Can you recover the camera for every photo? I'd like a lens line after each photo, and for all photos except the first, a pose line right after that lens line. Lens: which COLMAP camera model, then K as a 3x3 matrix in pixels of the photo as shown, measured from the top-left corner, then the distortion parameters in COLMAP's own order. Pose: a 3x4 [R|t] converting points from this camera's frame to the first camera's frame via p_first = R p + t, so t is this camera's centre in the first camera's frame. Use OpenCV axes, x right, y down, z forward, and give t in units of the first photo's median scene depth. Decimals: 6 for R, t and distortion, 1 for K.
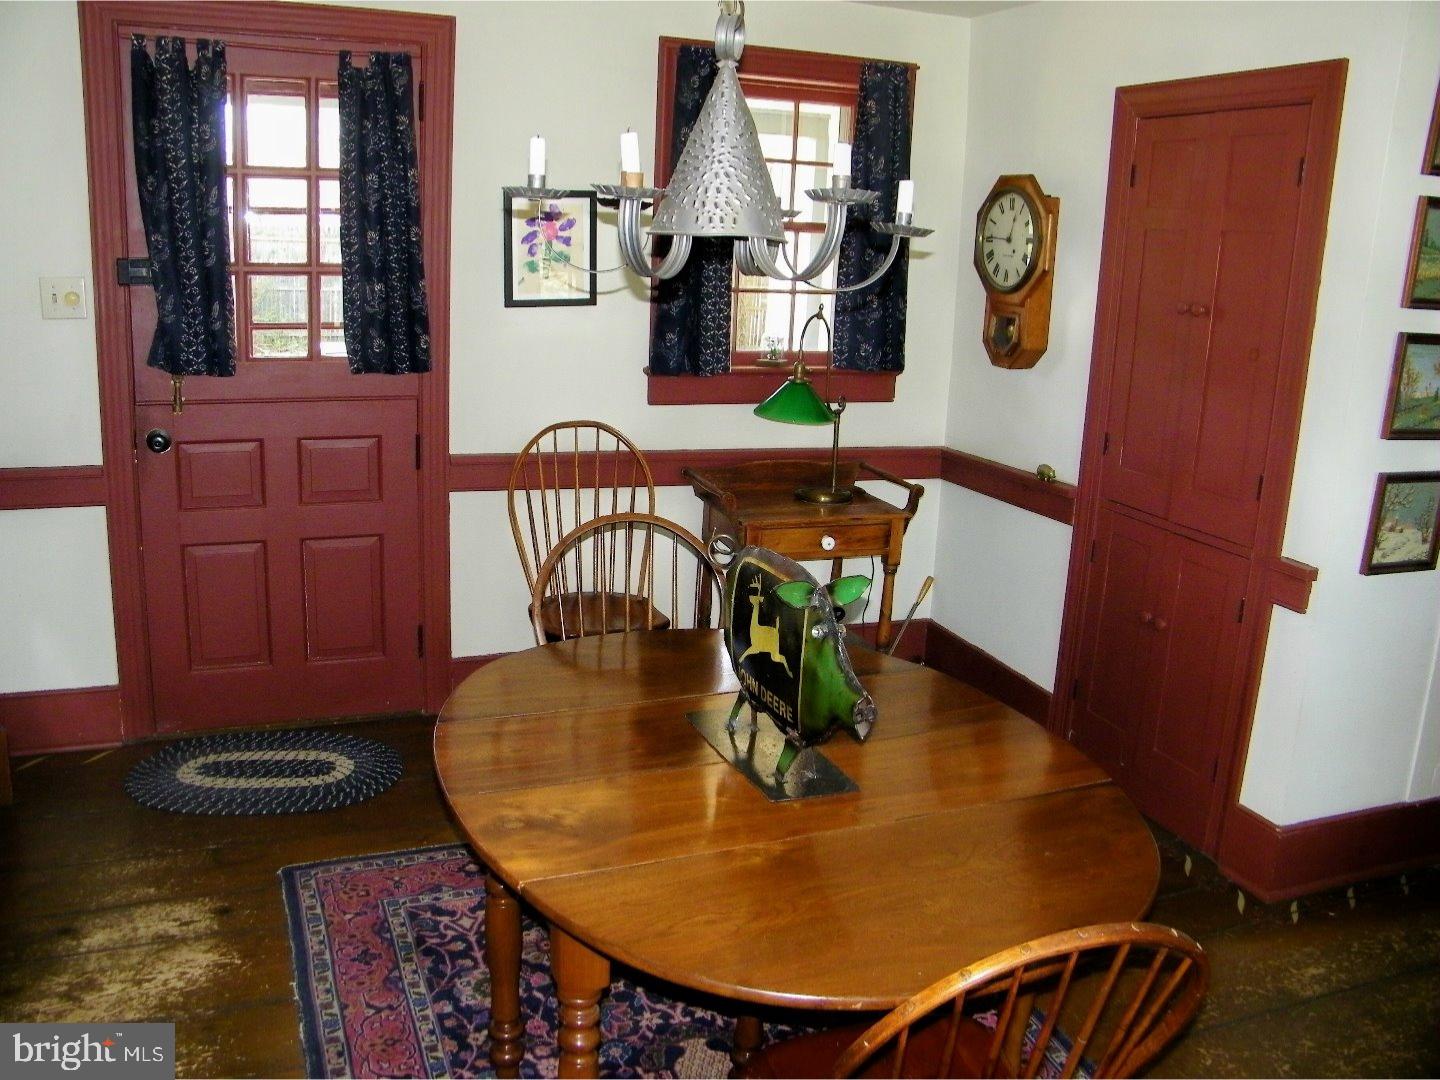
lens RADIAL K [[1220.0, 0, 720.0], [0, 1220.0, 540.0], [0, 0, 1]] dist [-0.166327, 0.141913]
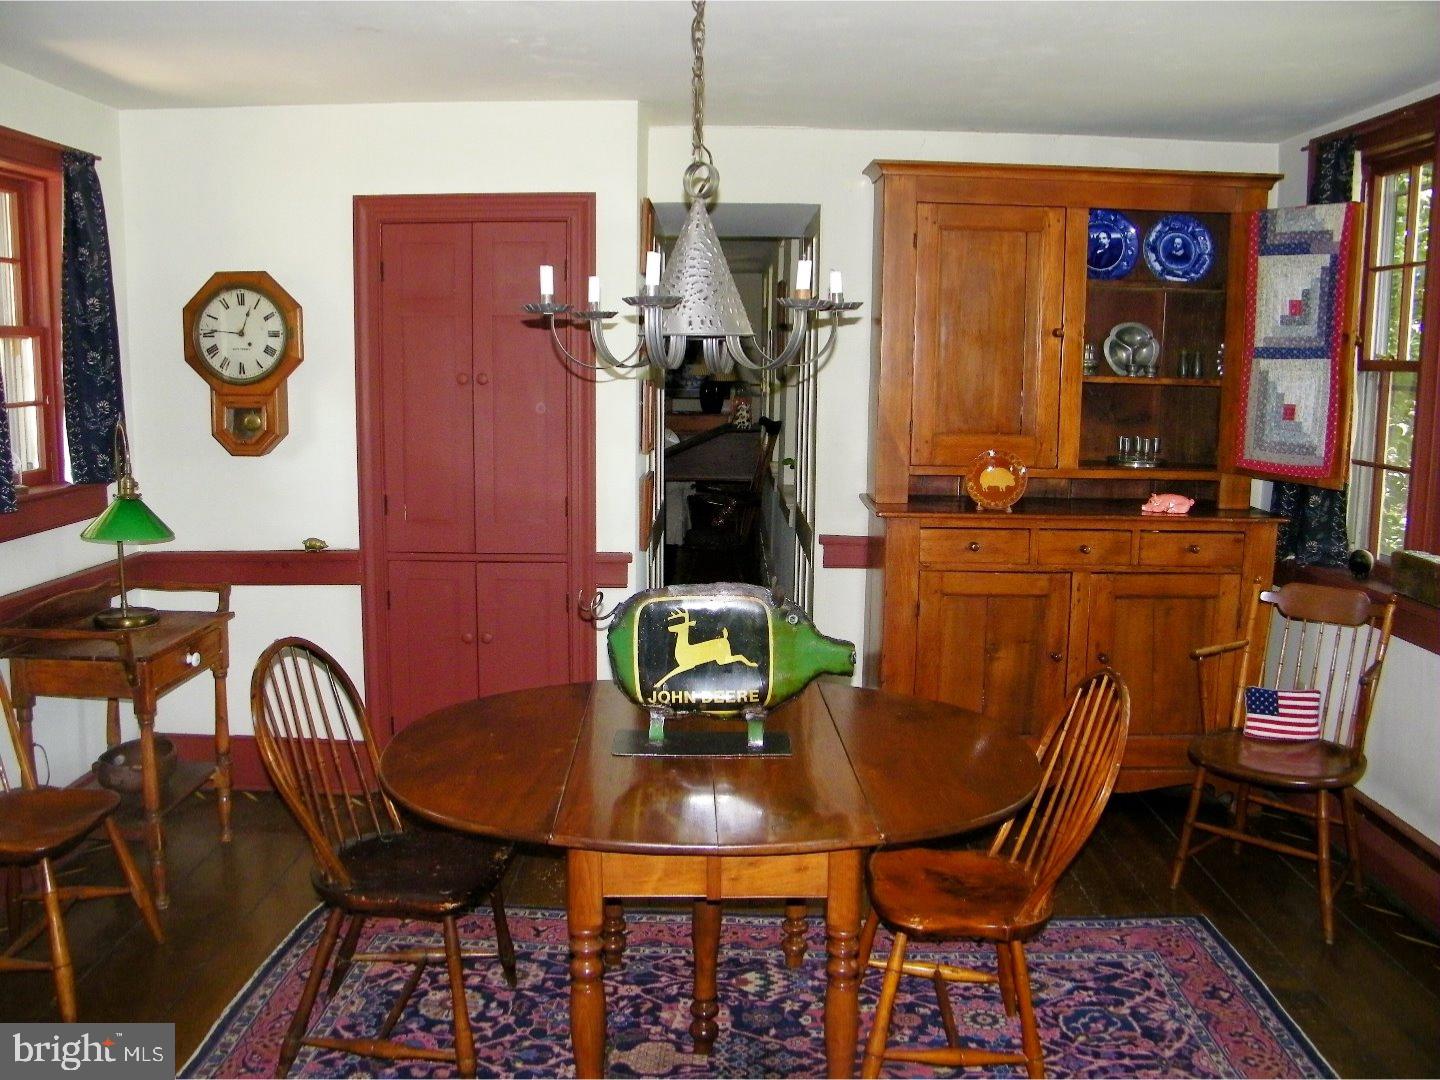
lens RADIAL K [[1220.0, 0, 720.0], [0, 1220.0, 540.0], [0, 0, 1]] dist [-0.166327, 0.141913]
pose [[0.386184, -0.183831, 0.903918, -0.567145], [0.238977, 0.966421, 0.094444, -0.076323], [-0.890928, 0.179543, 0.417148, 0.234033]]
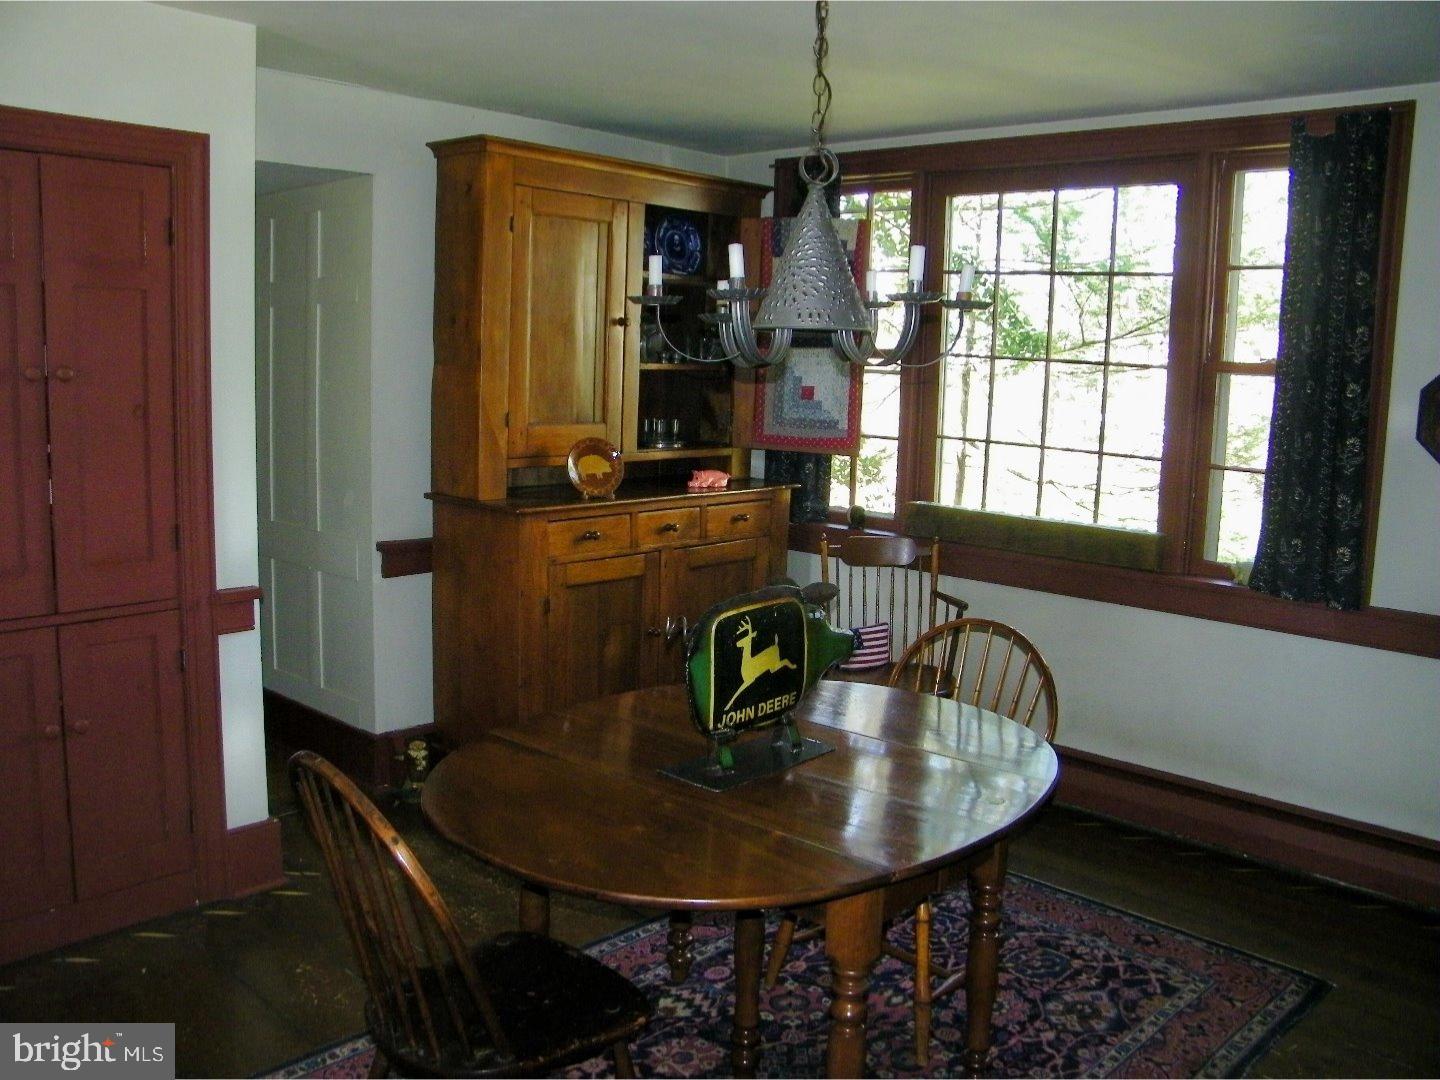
lens RADIAL K [[1220.0, 0, 720.0], [0, 1220.0, 540.0], [0, 0, 1]] dist [-0.166327, 0.141913]
pose [[-0.410830, -0.196395, 0.890308, -0.519486], [0.182485, 0.939048, 0.291354, -0.203995], [-0.893262, 0.282165, -0.349950, 0.754634]]
